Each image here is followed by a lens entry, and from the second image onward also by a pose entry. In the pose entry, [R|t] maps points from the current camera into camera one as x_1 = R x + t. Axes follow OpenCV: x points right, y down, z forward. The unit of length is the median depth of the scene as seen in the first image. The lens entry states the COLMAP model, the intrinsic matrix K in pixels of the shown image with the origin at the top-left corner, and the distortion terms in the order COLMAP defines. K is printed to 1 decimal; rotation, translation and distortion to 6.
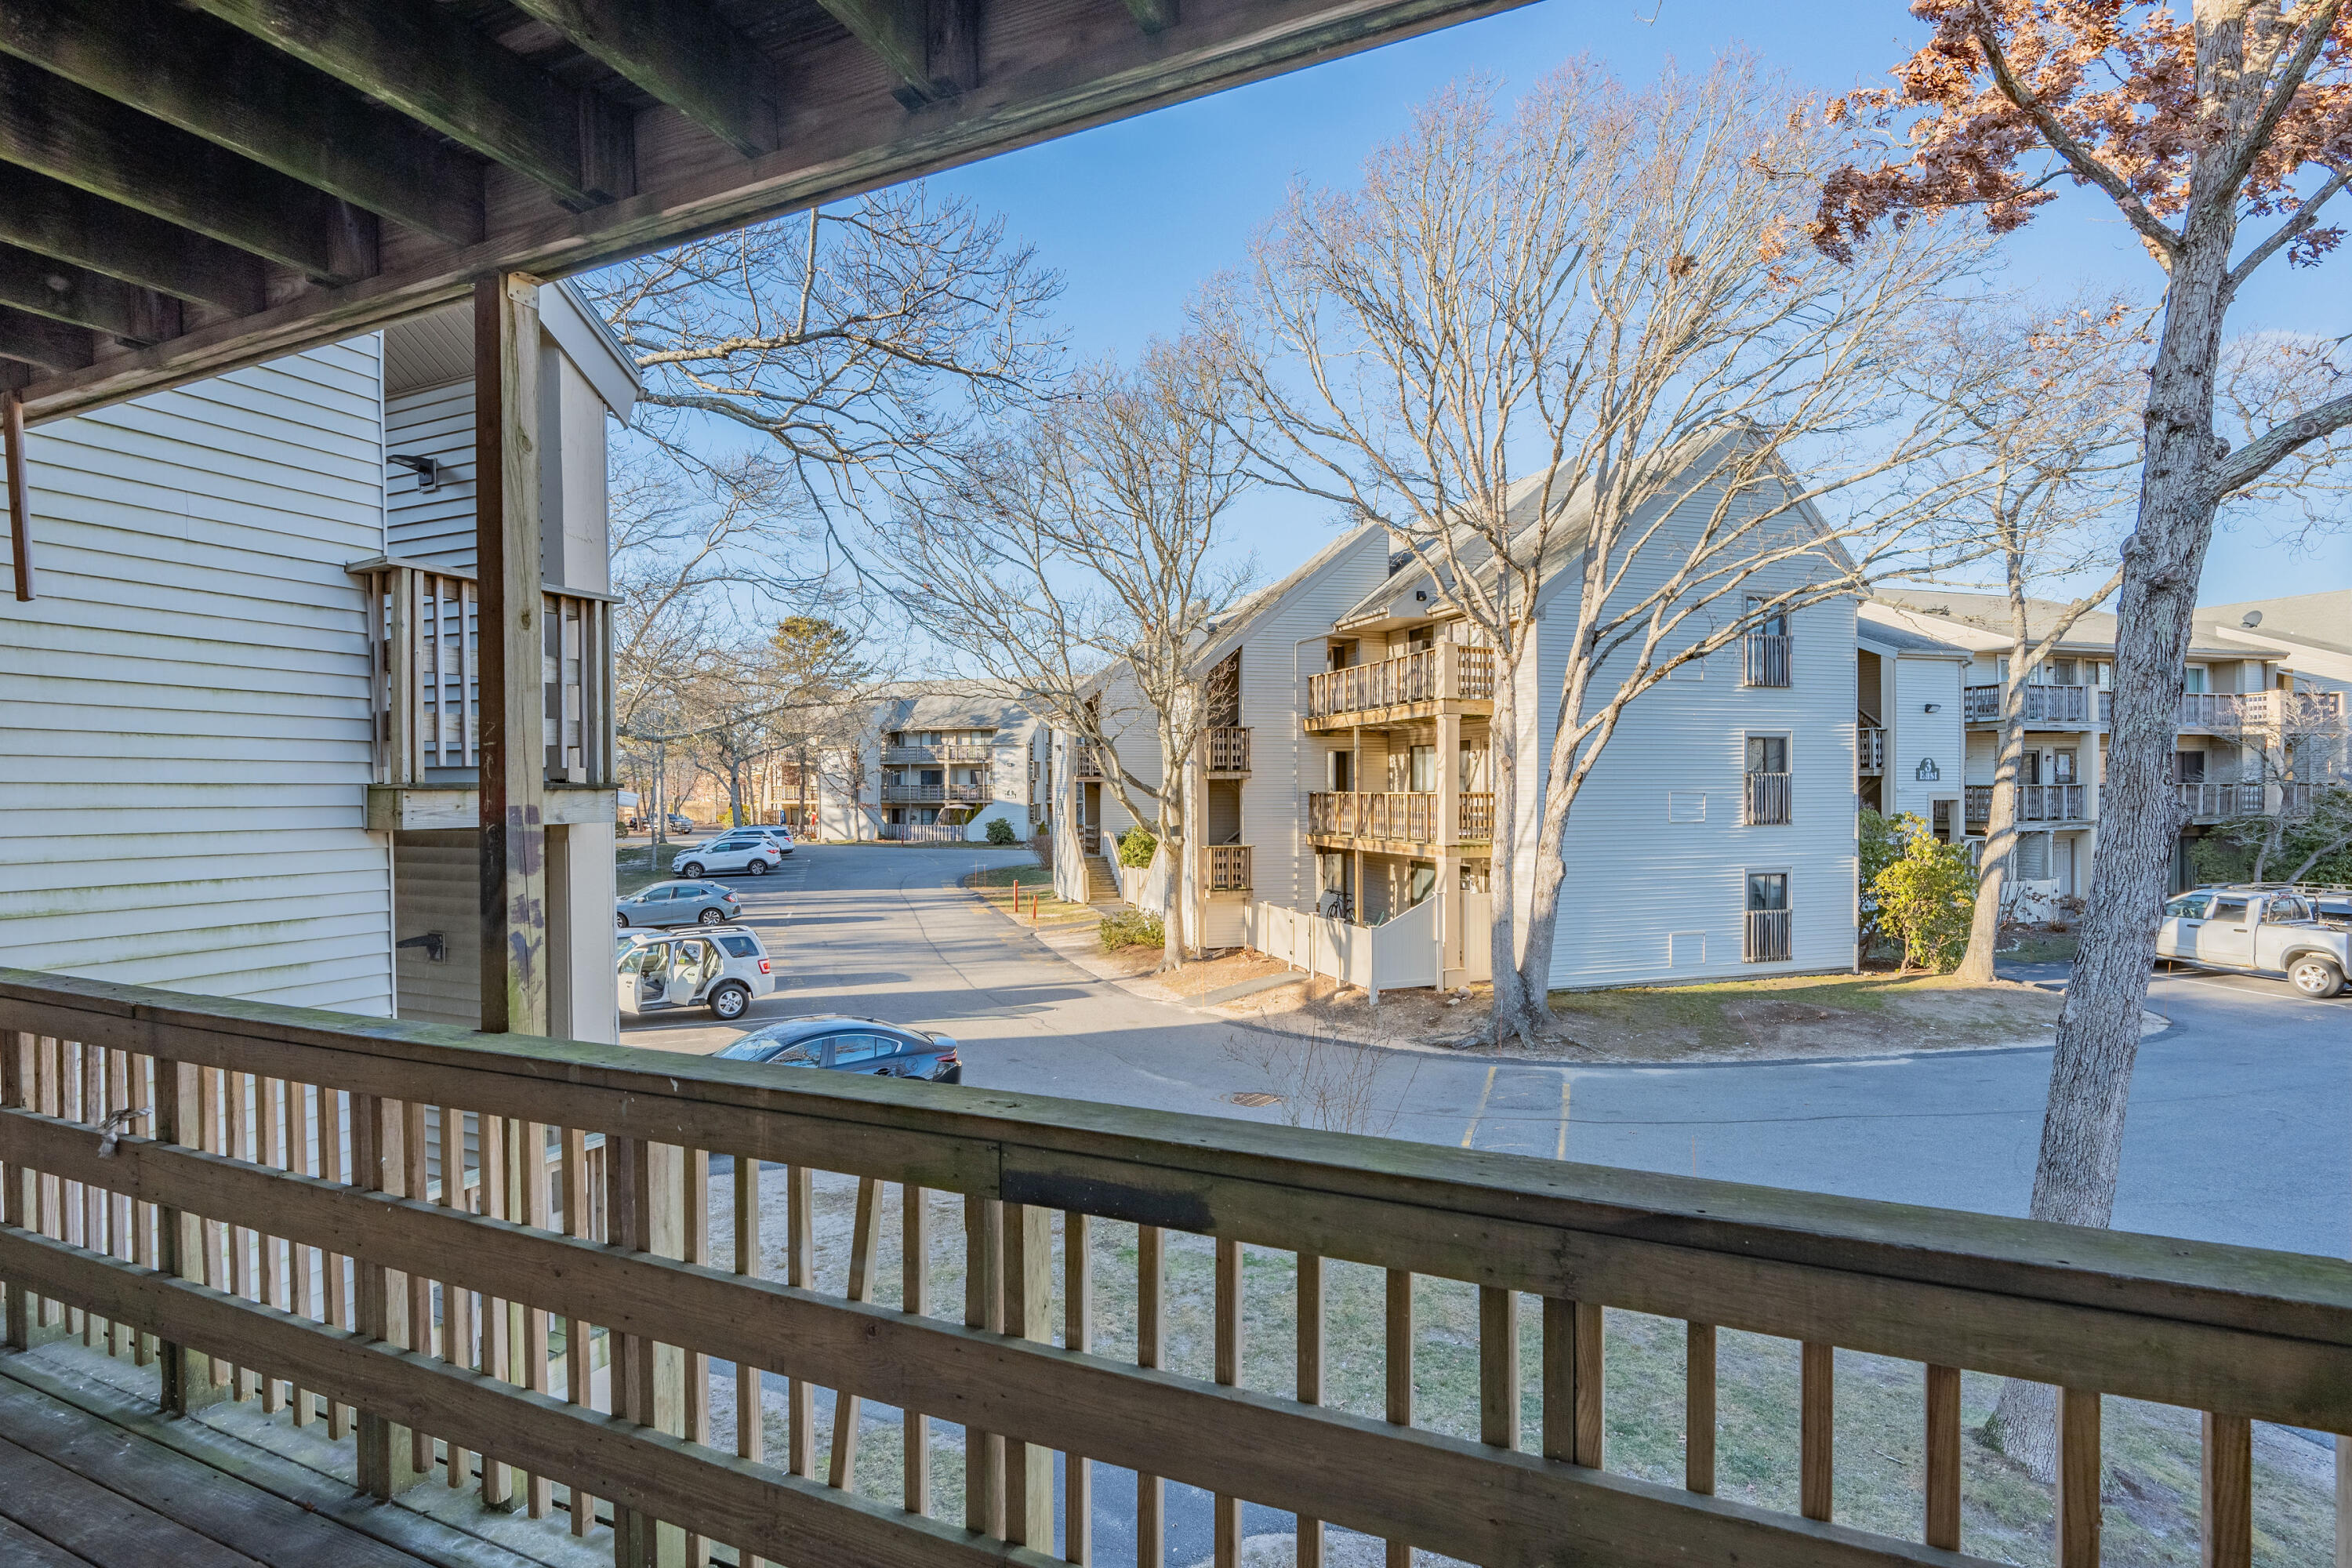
lens RADIAL K [[1131.6, 0, 1159.5], [0, 1131.6, 782.0], [0, 0, 1]] dist [-0.001497, 0.001065]
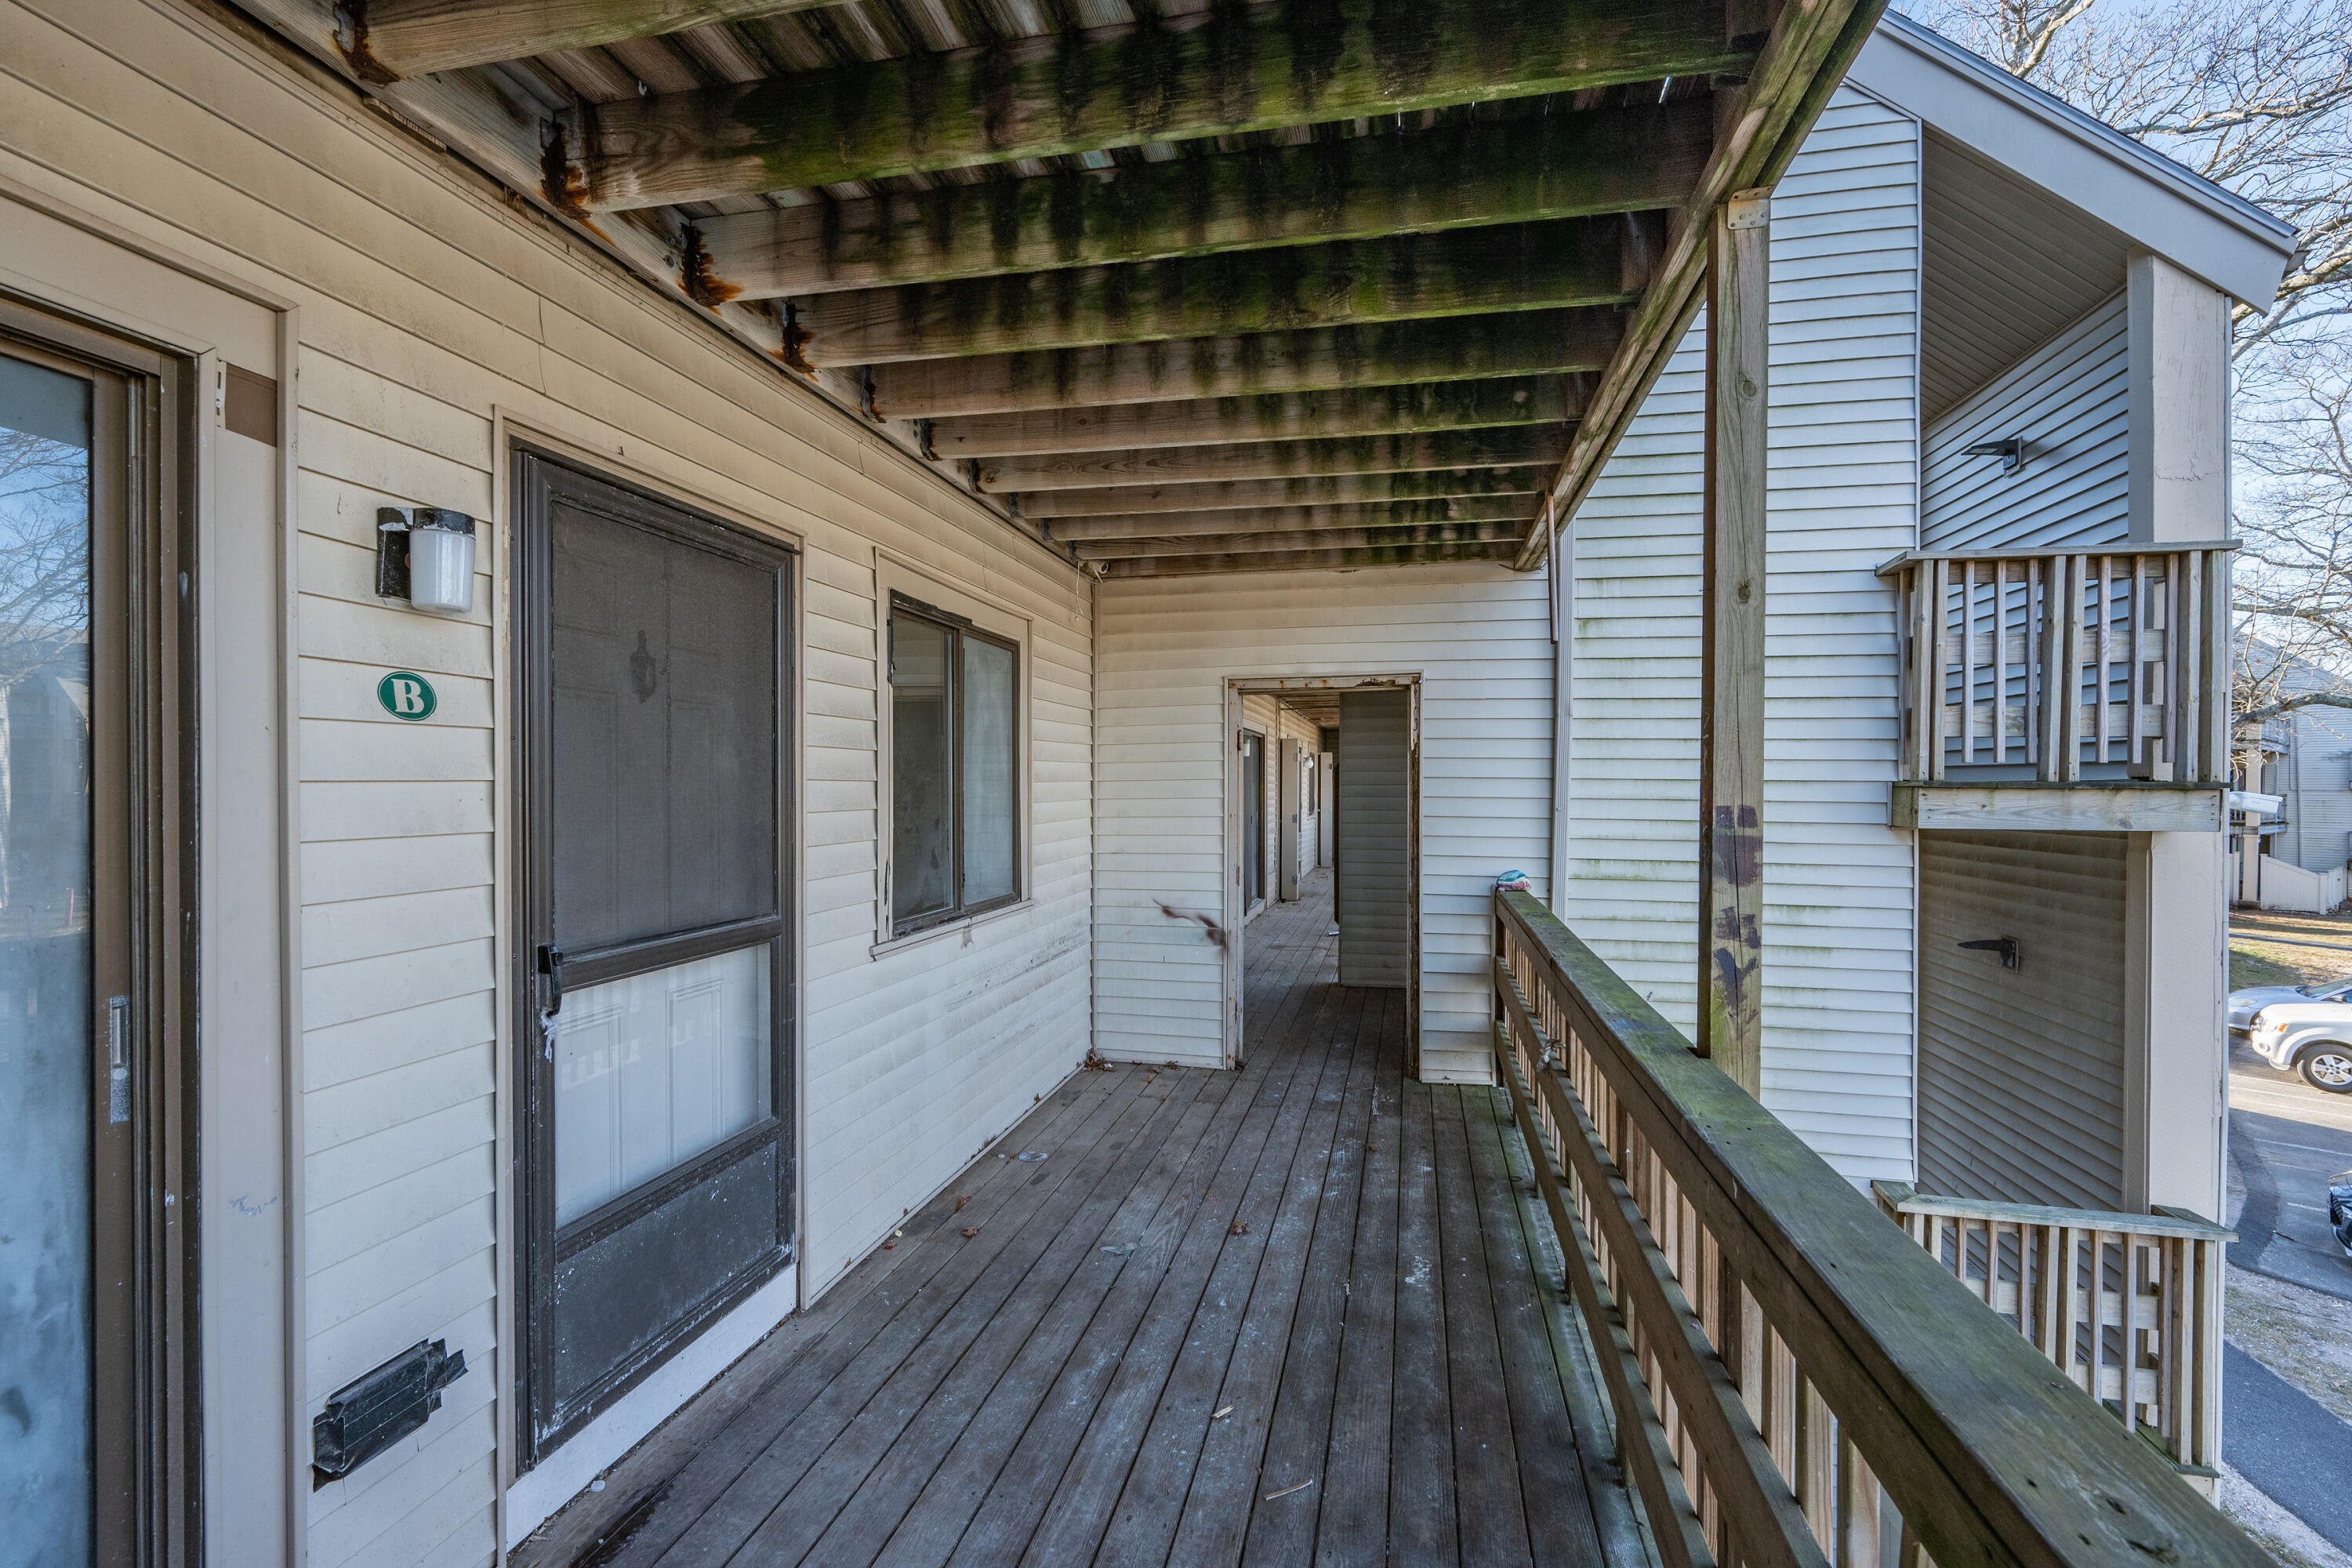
lens RADIAL K [[1023.1, 0, 1176.9], [0, 1023.1, 793.8], [0, 0, 1]] dist [-0.000054, -0.000349]
pose [[0.228948, 0.017191, -0.973287, 0.045399], [-0.003811, 0.999852, 0.016764, -0.000093], [0.973431, -0.000129, 0.228980, 0.166256]]
